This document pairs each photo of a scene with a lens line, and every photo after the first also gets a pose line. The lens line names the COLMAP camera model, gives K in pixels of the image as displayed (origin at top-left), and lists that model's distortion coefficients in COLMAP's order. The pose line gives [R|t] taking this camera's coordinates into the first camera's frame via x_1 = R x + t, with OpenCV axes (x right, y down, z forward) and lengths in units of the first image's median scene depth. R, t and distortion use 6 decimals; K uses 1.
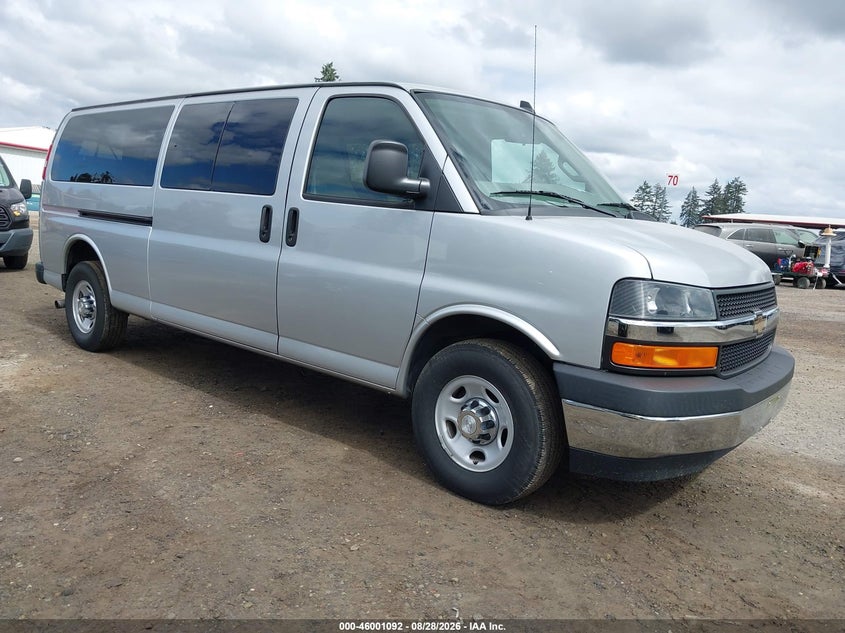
lens RADIAL K [[644.4, 0, 424.9], [0, 644.4, 314.6], [0, 0, 1]] dist [0.066693, 0.014476]
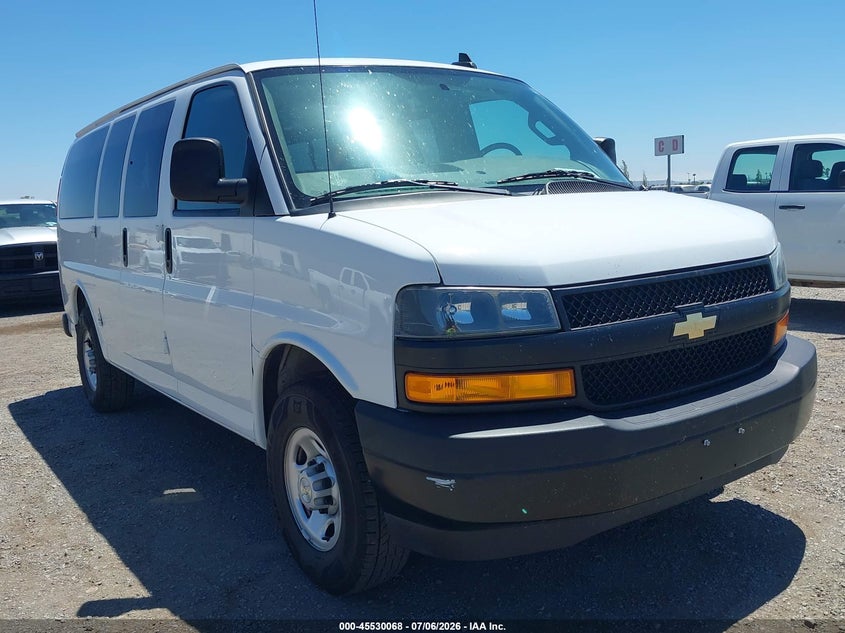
lens RADIAL K [[805.6, 0, 414.5], [0, 805.6, 317.1], [0, 0, 1]] dist [0.009078, 0.000000]
pose [[0.956479, -0.083994, -0.279450, 0.484785], [0.080652, 0.996466, -0.023457, 0.001129], [0.280433, -0.000102, 0.959874, 0.104270]]
